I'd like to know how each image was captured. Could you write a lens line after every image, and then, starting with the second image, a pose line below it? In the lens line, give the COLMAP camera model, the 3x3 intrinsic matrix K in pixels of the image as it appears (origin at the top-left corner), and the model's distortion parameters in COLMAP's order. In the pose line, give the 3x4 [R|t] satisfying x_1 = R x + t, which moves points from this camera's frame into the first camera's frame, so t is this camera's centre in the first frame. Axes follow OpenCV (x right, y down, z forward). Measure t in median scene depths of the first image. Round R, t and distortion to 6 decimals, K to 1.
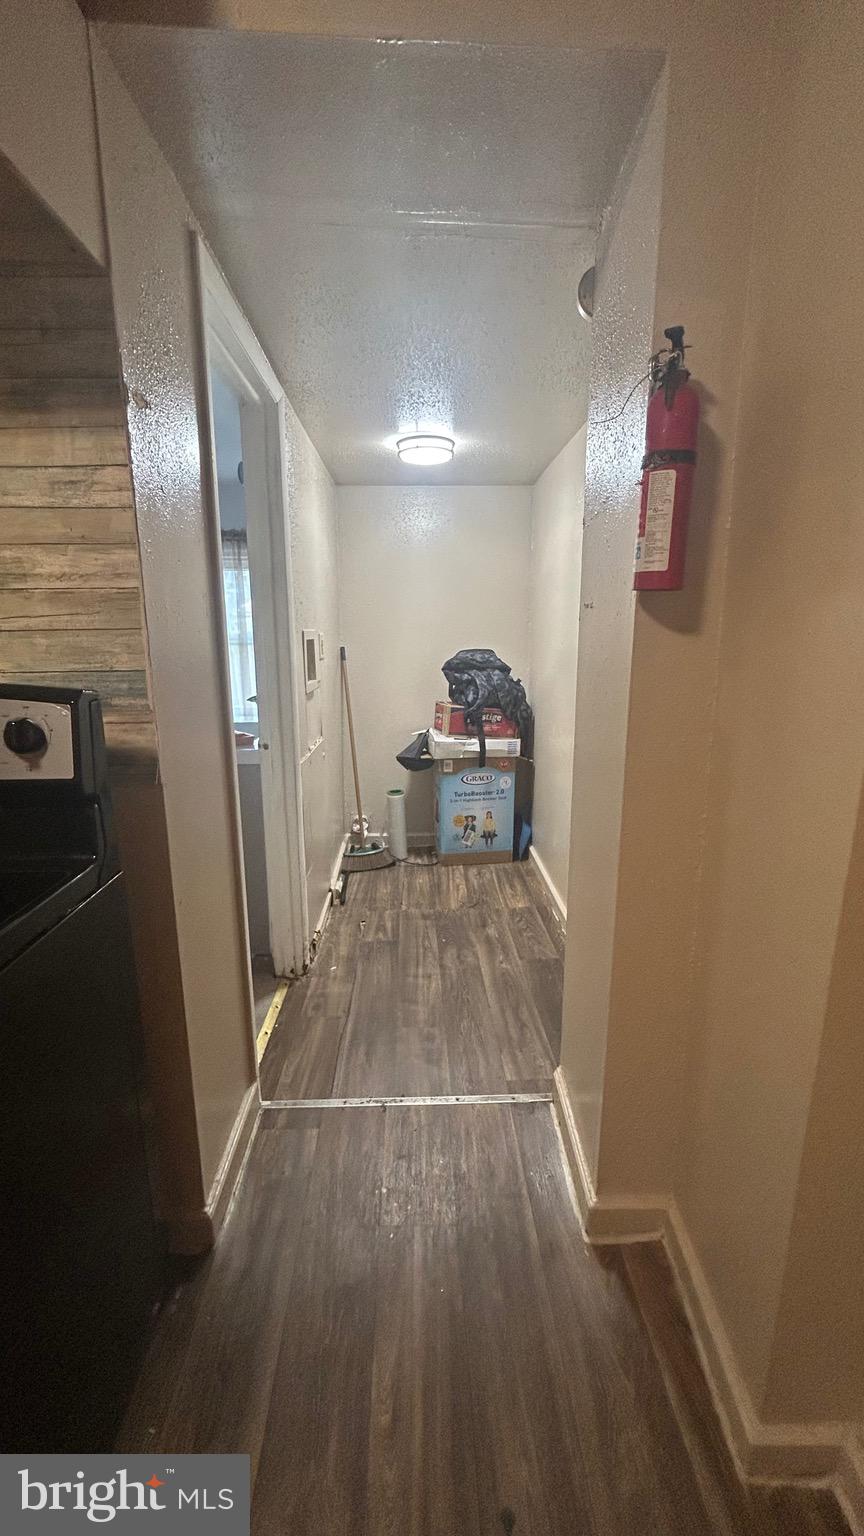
lens RADIAL K [[625.9, 0, 432.8], [0, 625.9, 766.4], [0, 0, 1]] dist [0.001432, -0.000168]
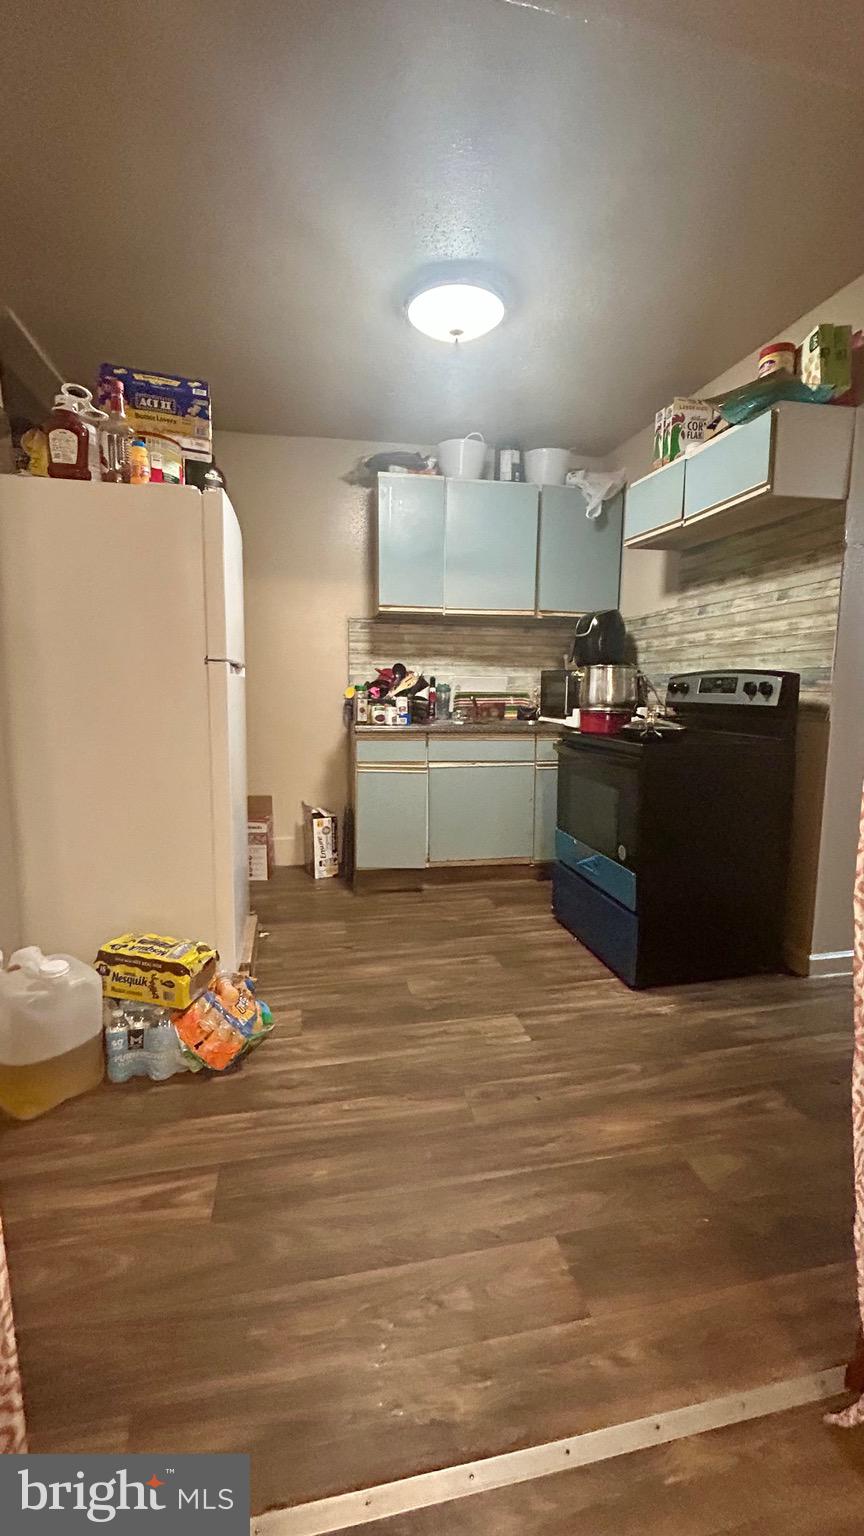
lens RADIAL K [[623.6, 0, 432.0], [0, 623.6, 768.0], [0, 0, 1]] dist [-0.001525, 0.000184]
pose [[0.181070, 0.130640, -0.974755, 1.523252], [-0.221957, 0.970995, 0.088906, 0.318159], [0.958096, 0.200255, 0.204815, -0.741369]]
